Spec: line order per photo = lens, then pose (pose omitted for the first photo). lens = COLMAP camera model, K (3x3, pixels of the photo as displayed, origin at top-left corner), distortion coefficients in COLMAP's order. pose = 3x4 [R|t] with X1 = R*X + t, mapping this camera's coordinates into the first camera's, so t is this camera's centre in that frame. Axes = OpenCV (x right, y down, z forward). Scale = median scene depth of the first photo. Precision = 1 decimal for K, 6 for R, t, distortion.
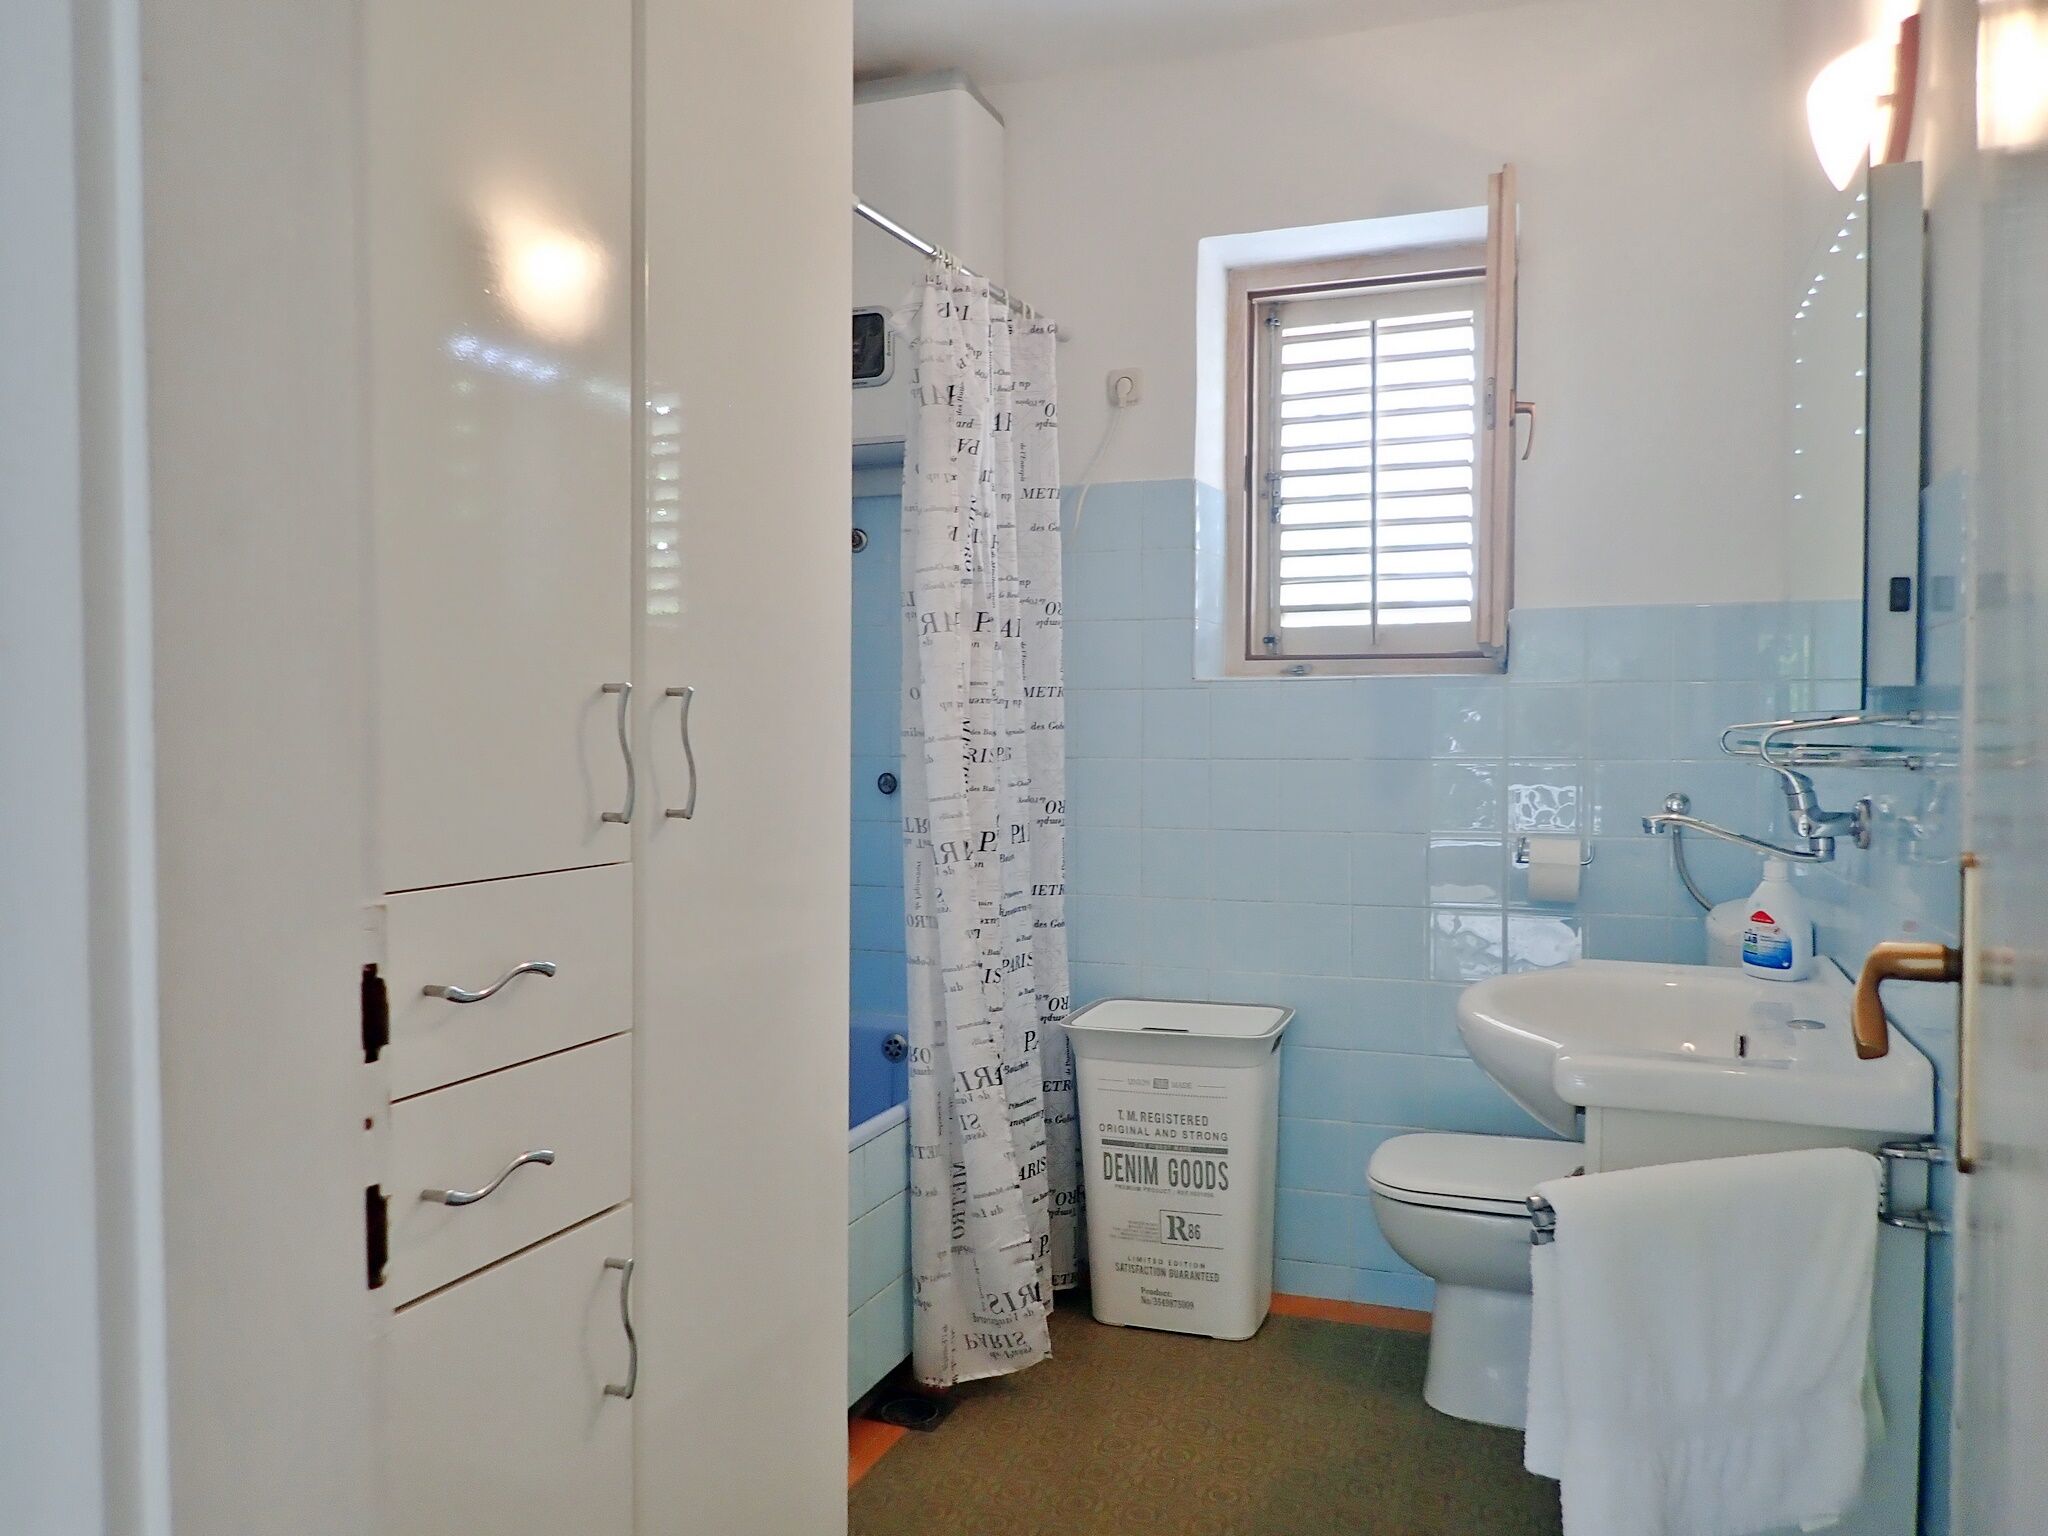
lens RADIAL K [[1511.1, 0, 1019.8], [0, 1511.1, 783.2], [0, 0, 1]] dist [-0.006718, -0.002572]
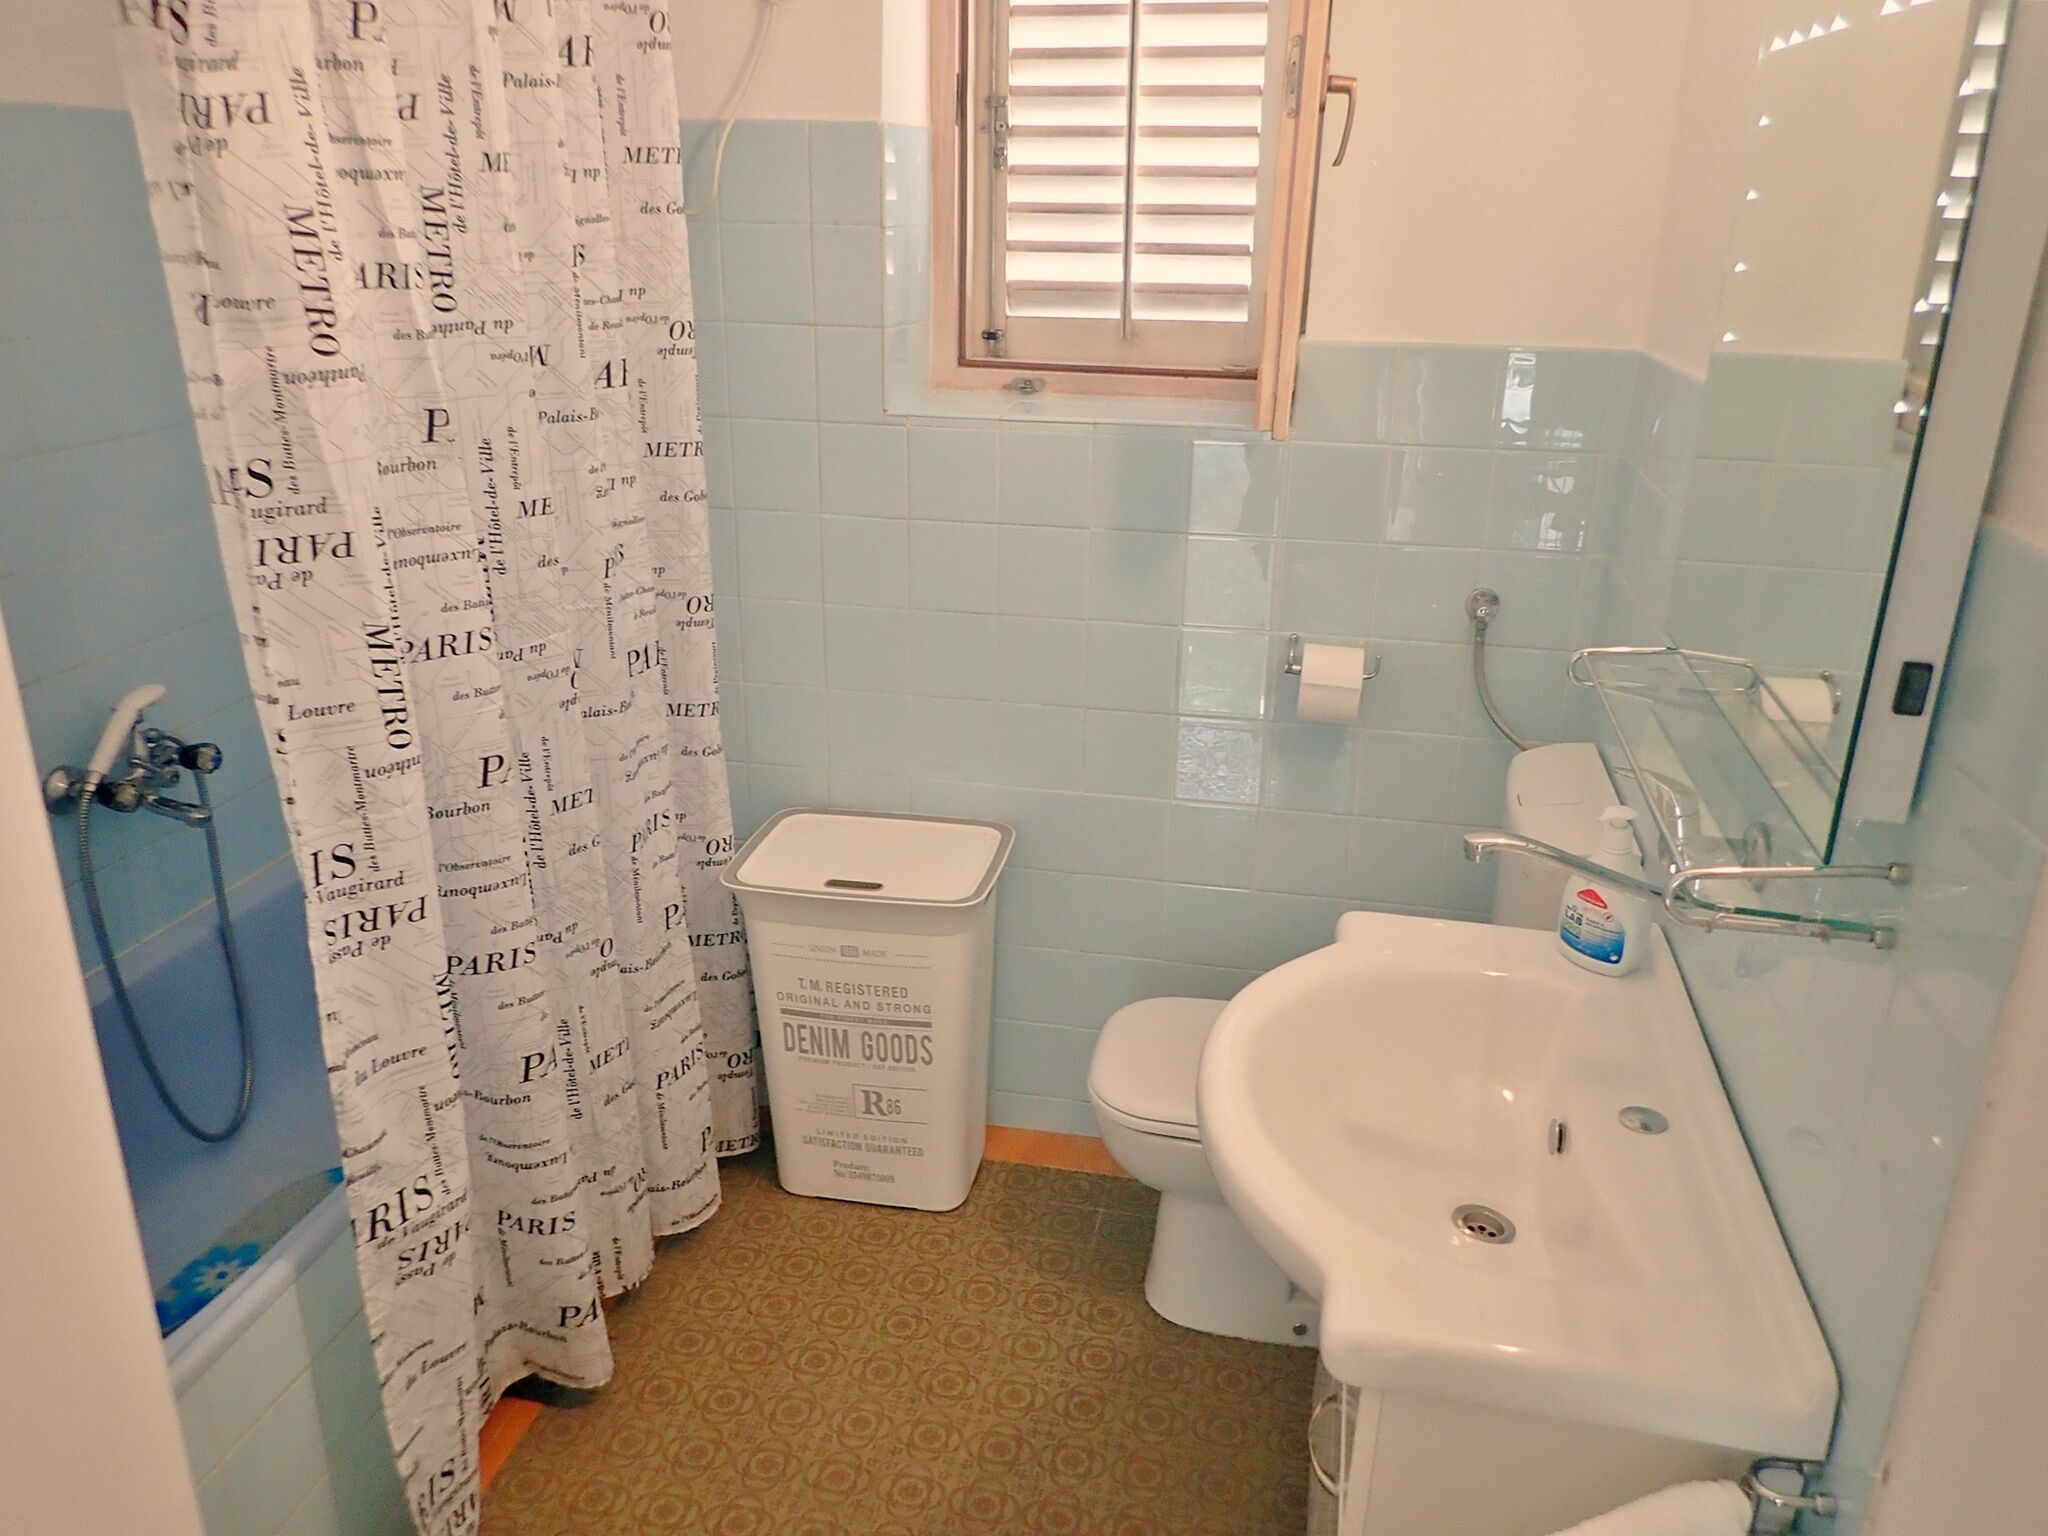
lens RADIAL K [[1511.1, 0, 1076.5], [0, 1511.1, 758.2], [0, 0, 1]] dist [-0.006718, -0.002572]
pose [[0.980370, -0.042733, 0.192478, 0.060308], [-0.021235, 0.947667, 0.318555, -0.157570], [-0.196018, -0.316389, 0.928157, 0.250810]]
